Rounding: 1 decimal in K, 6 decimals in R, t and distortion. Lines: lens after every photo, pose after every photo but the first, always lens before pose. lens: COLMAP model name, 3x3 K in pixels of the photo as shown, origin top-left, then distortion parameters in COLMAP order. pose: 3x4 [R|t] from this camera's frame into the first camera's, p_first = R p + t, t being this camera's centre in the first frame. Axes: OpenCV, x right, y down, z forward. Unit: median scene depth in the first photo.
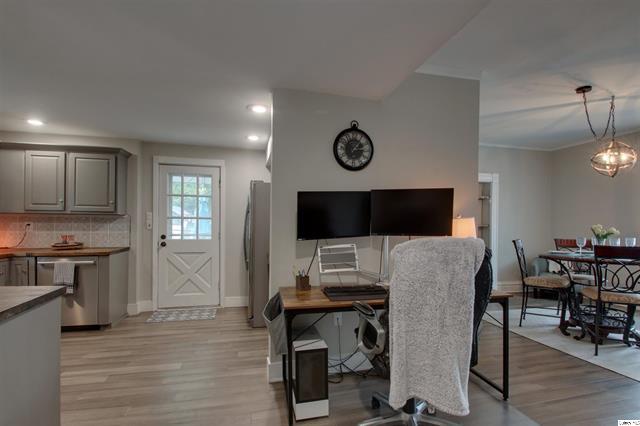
lens RADIAL K [[305.6, 0, 323.0], [0, 305.6, 223.7], [0, 0, 1]] dist [0.033790, -0.026482]
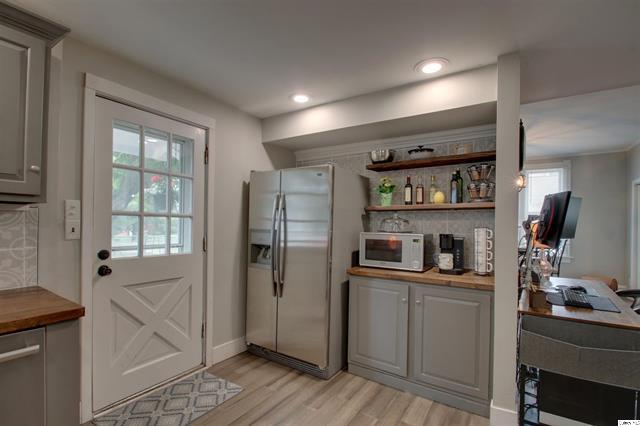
lens RADIAL K [[294.1, 0, 334.7], [0, 294.1, 223.3], [0, 0, 1]] dist [0.000334, -0.000254]
pose [[0.730450, 0.005726, 0.682943, -0.607697], [-0.009254, 0.999956, 0.001514, -0.008580], [-0.682904, -0.007426, 0.730471, 0.472202]]
